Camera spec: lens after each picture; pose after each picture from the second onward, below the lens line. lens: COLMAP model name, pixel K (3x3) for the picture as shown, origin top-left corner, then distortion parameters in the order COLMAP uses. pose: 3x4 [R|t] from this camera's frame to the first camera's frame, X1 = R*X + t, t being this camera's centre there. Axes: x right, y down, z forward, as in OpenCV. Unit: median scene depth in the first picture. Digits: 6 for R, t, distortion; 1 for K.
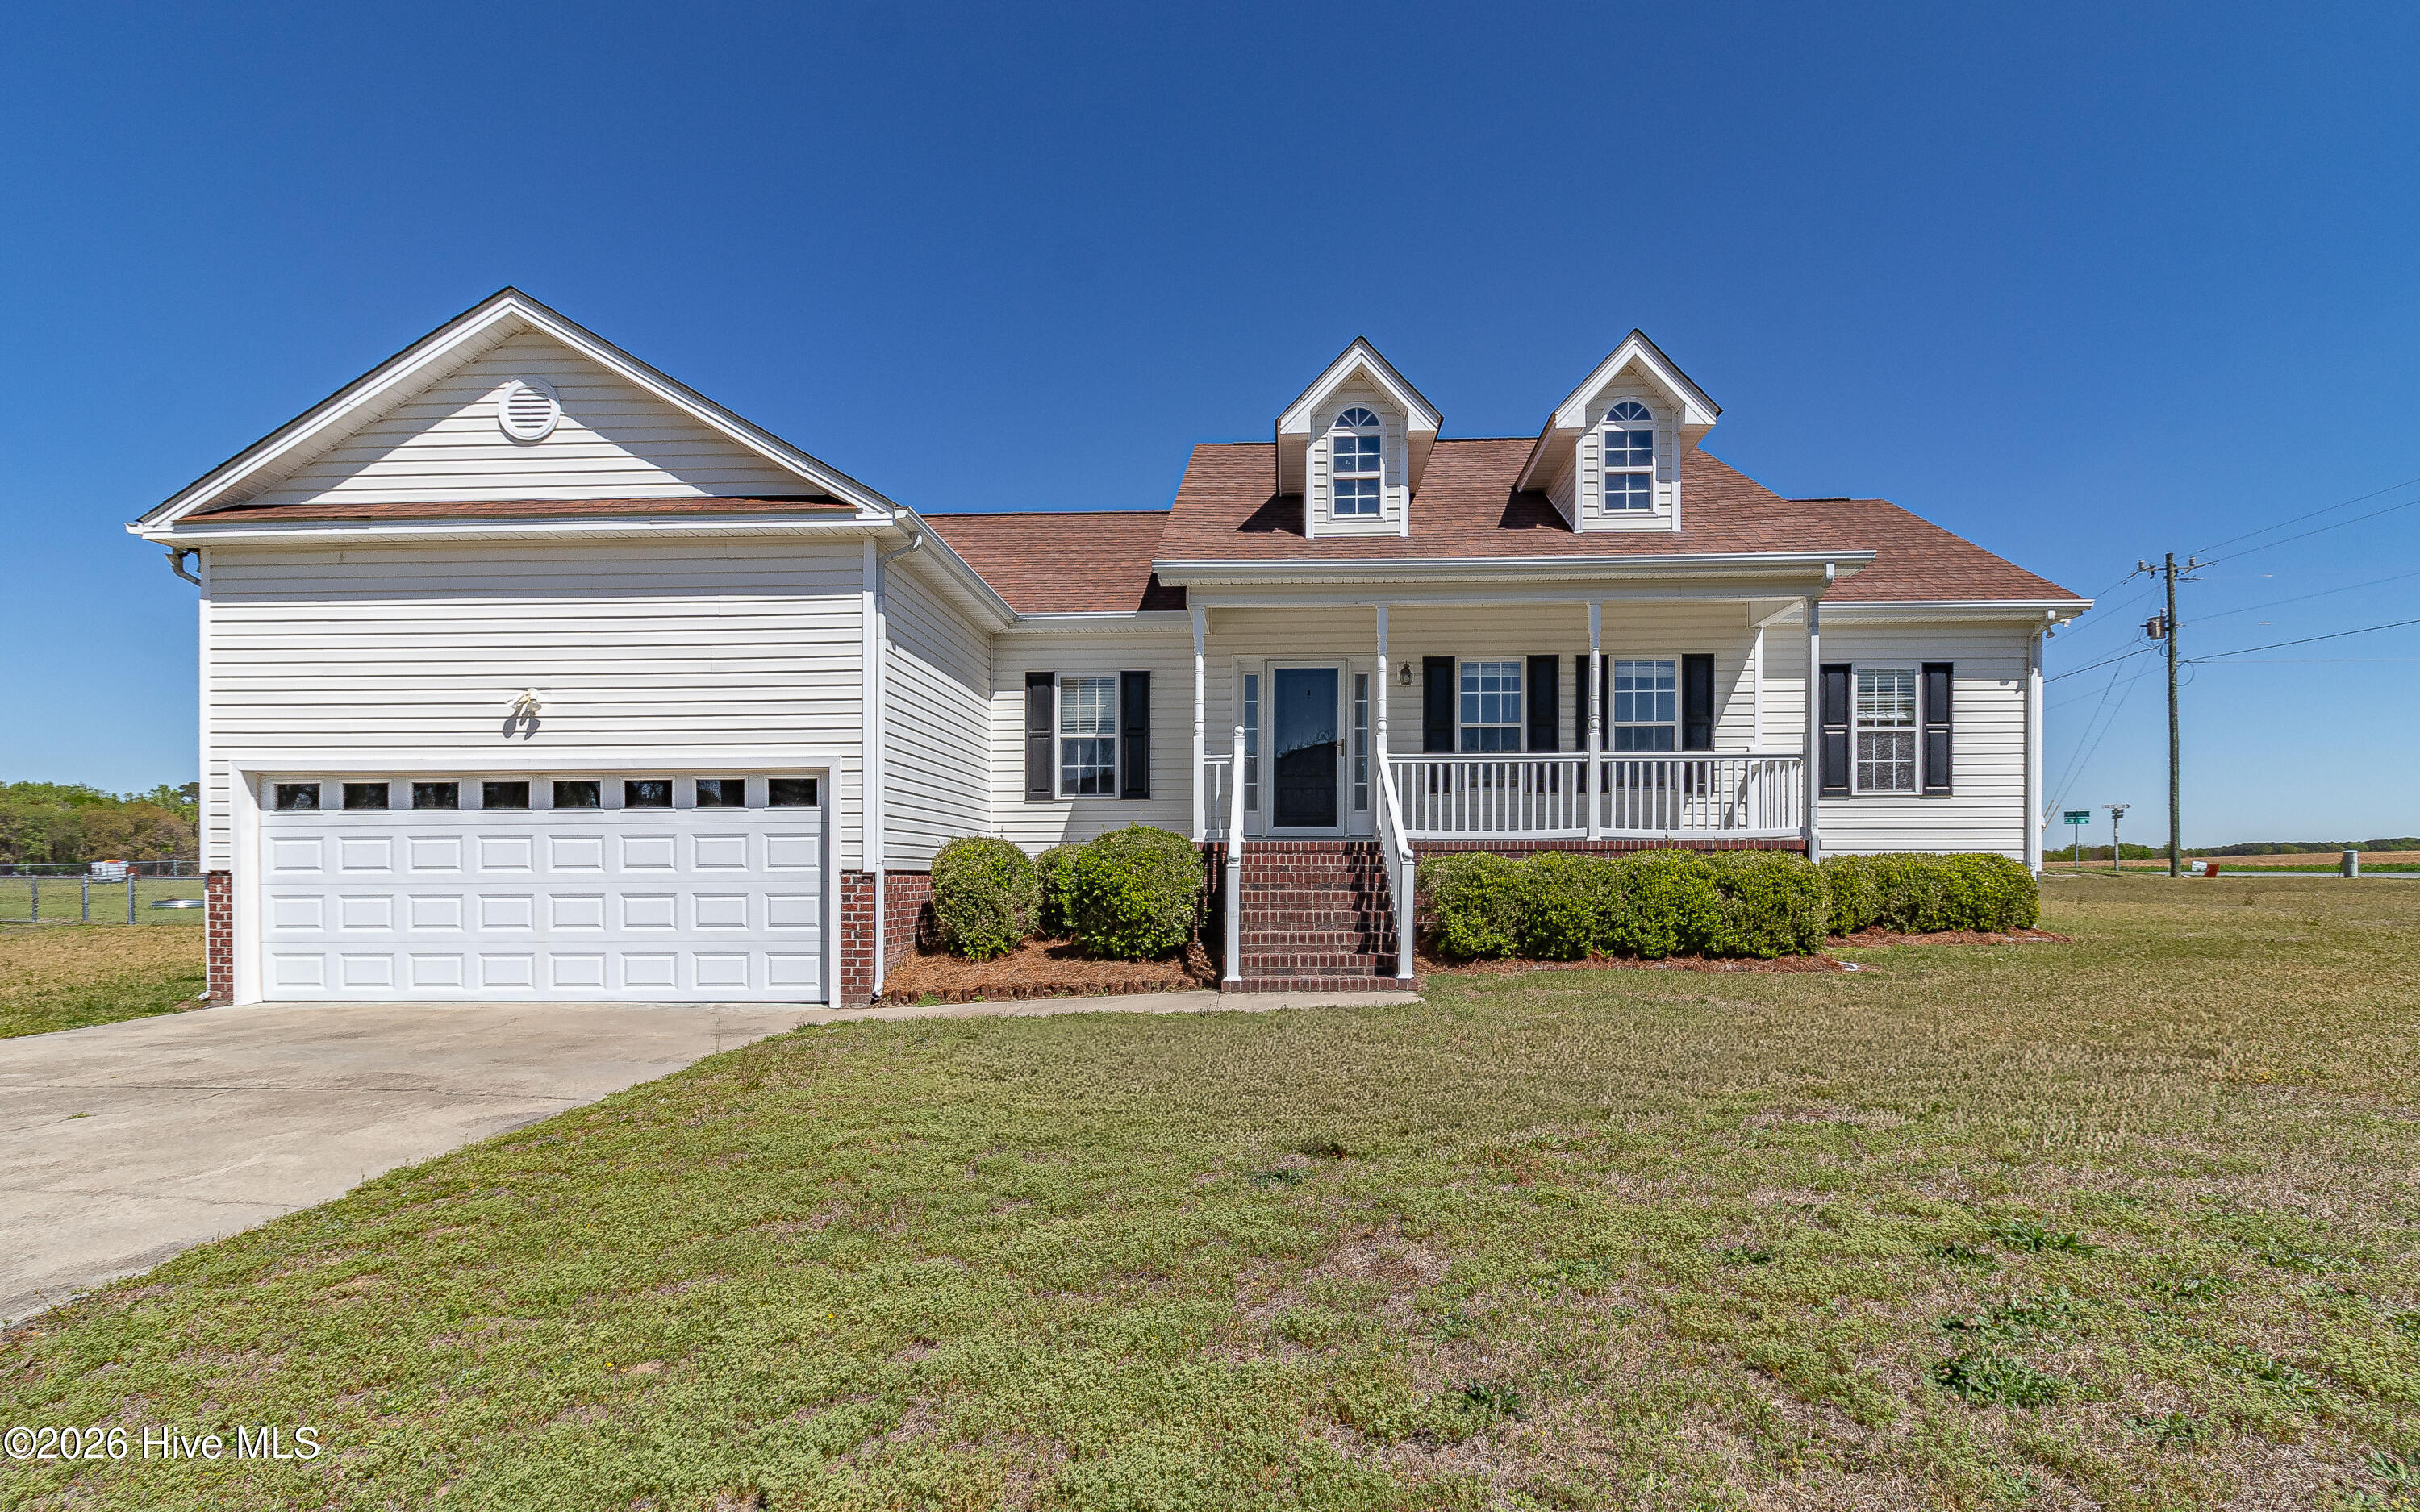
lens RADIAL K [[1136.7, 0, 1198.6], [0, 1136.7, 821.0], [0, 0, 1]] dist [0.001146, -0.011329]
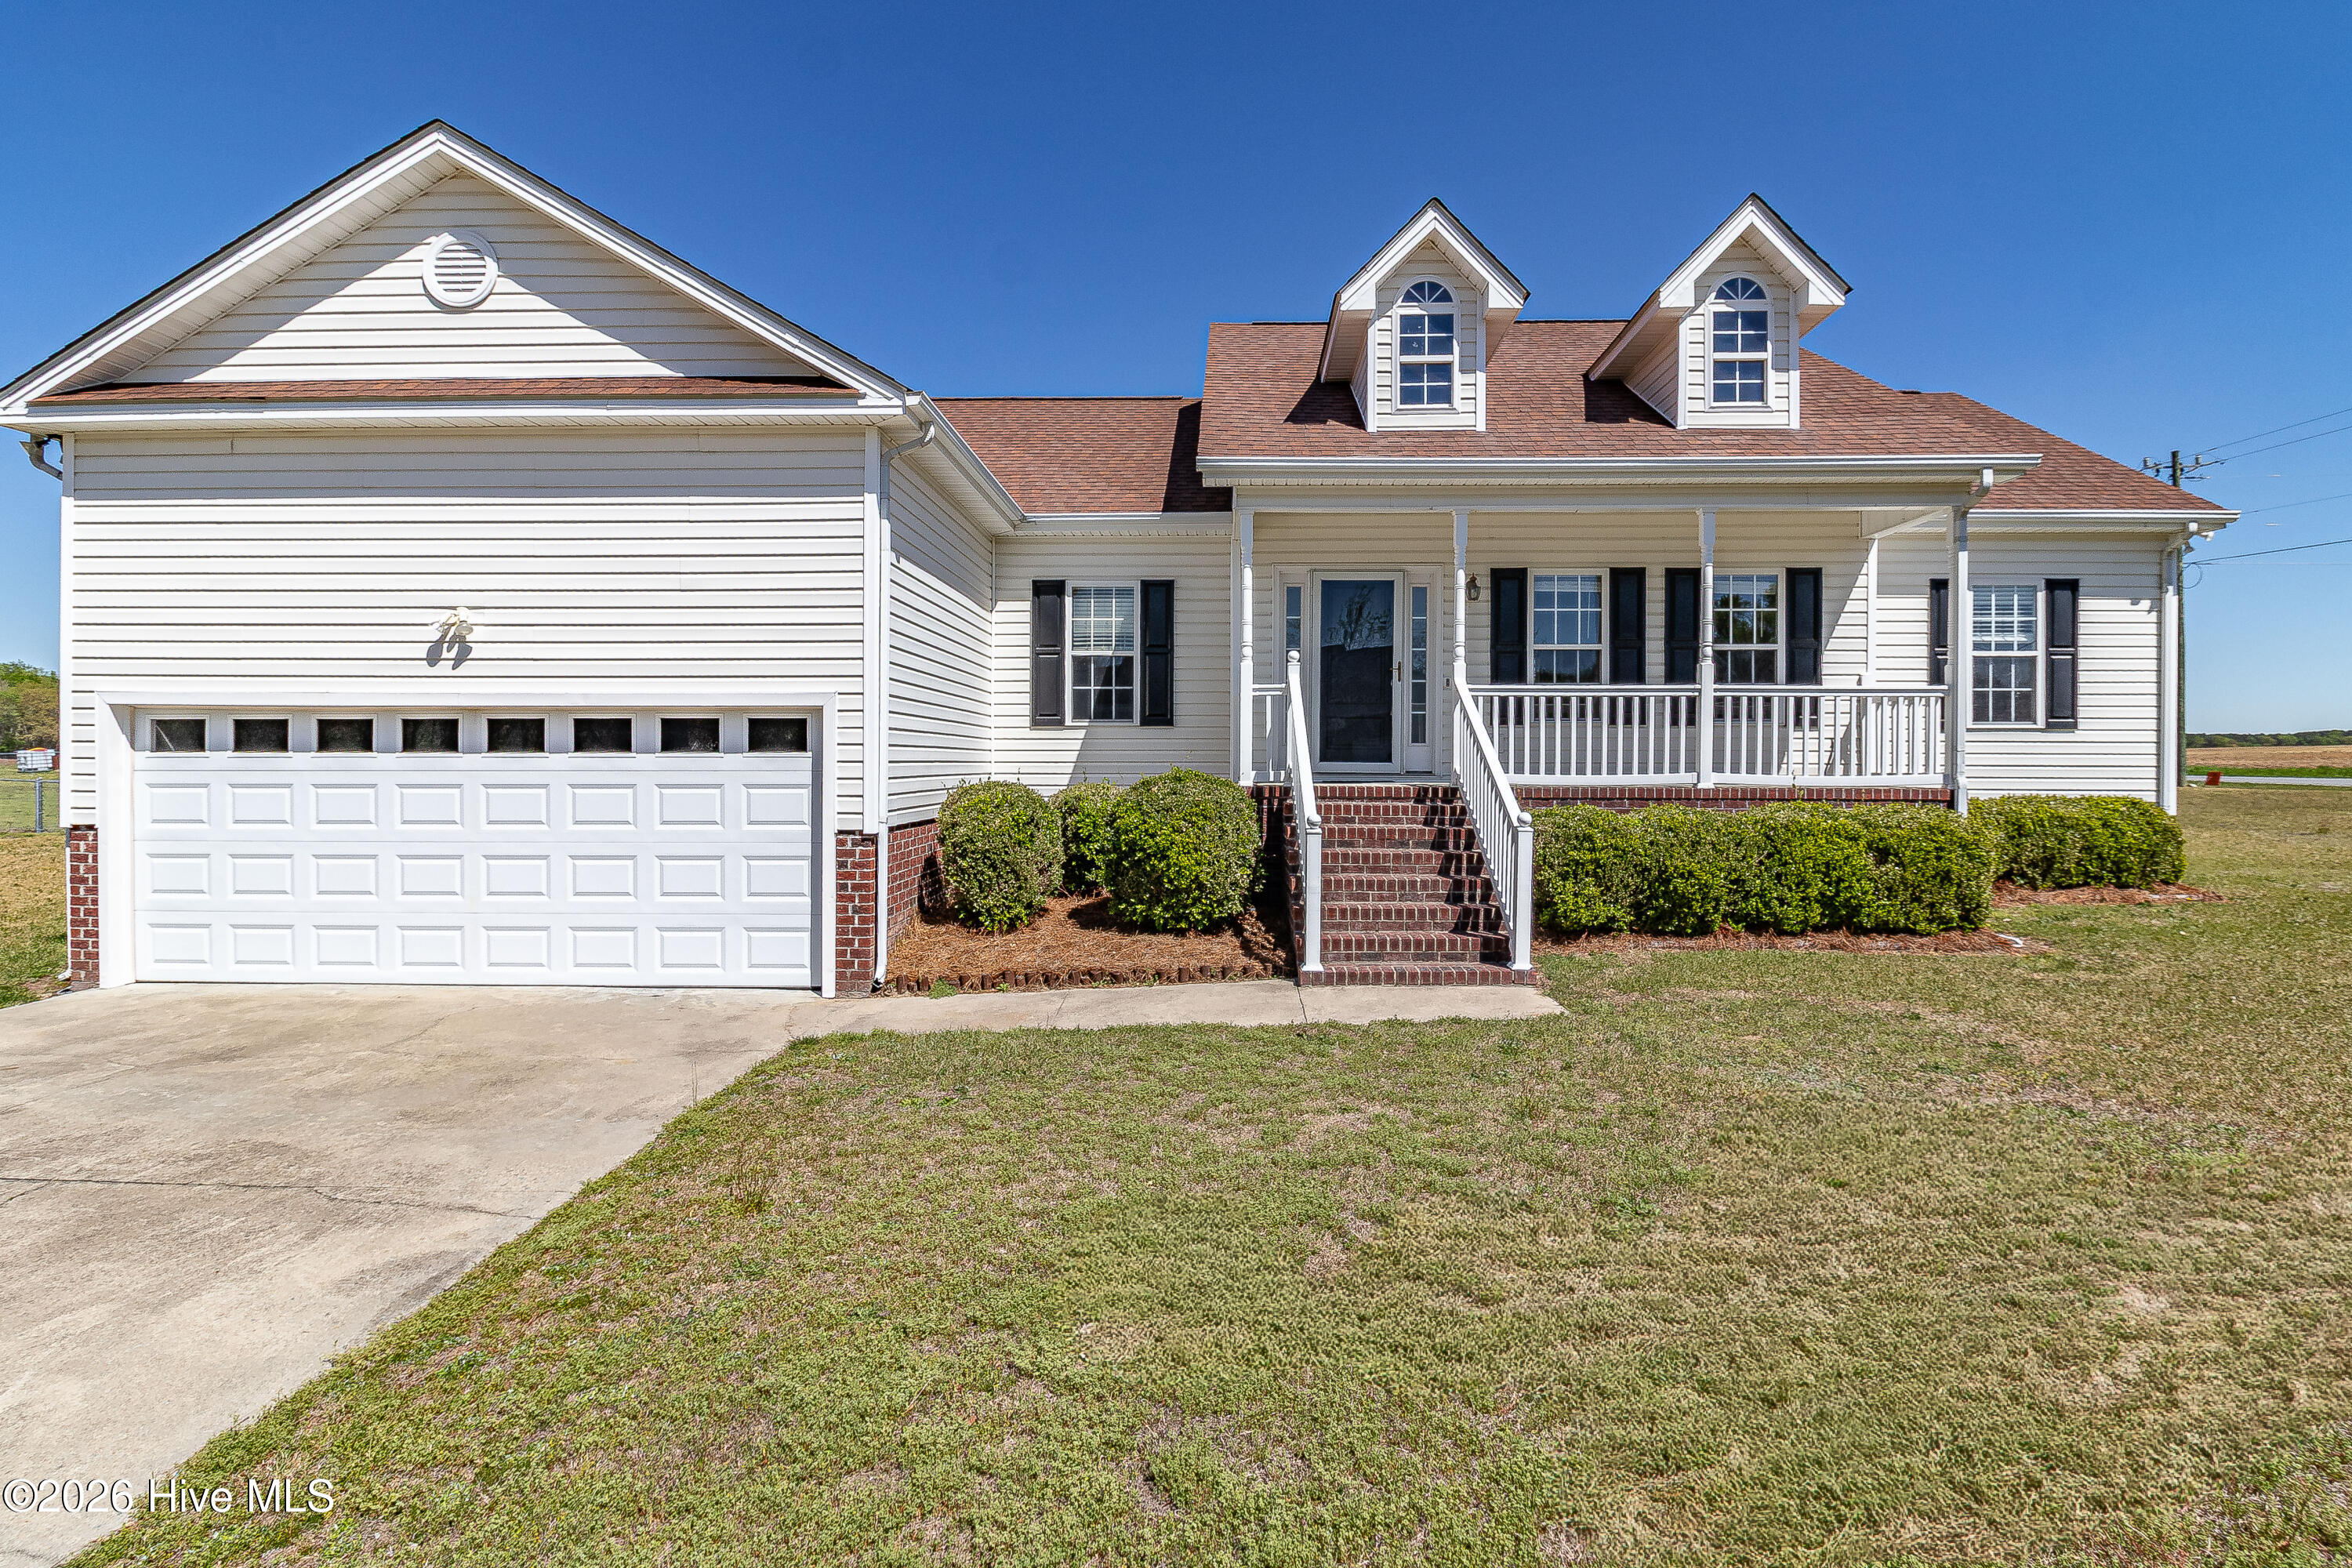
lens RADIAL K [[1129.7, 0, 1159.2], [0, 1129.7, 710.8], [0, 0, 1]] dist [-0.000461, -0.011211]
pose [[0.999908, 0.006669, 0.011810, -0.077739], [-0.006743, 0.999958, 0.006206, -0.043860], [-0.011768, -0.006285, 0.999911, 0.151858]]
